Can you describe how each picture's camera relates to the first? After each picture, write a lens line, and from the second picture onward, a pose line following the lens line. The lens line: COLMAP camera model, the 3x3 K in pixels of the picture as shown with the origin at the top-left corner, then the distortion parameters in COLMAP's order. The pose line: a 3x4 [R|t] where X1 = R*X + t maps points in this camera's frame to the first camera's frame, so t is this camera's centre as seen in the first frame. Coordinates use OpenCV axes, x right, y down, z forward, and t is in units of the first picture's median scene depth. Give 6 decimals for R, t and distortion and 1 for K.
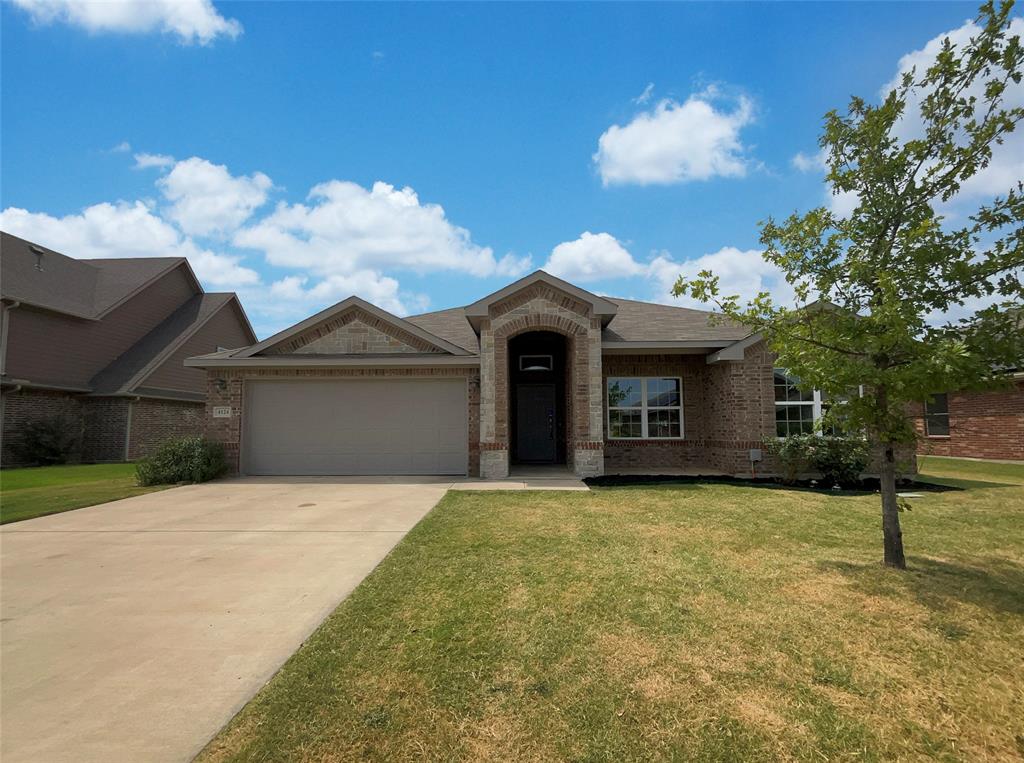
lens RADIAL K [[410.3, 0, 512.5], [0, 410.3, 395.0], [0, 0, 1]] dist [-0.001684, -0.000112]
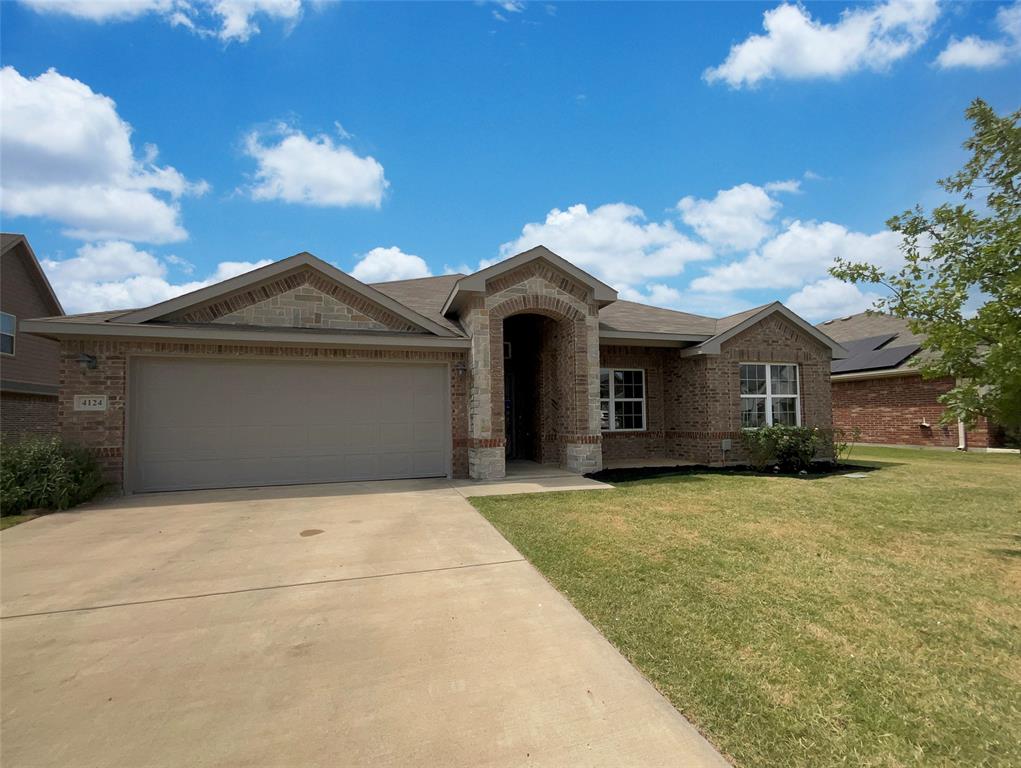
lens RADIAL K [[417.7, 0, 509.8], [0, 417.7, 396.3], [0, 0, 1]] dist [0.000546, 0.000045]
pose [[0.954041, 0.007449, 0.299583, -0.264284], [-0.014715, 0.999650, 0.022006, 0.005715], [-0.299314, -0.025403, 0.953816, 0.138161]]
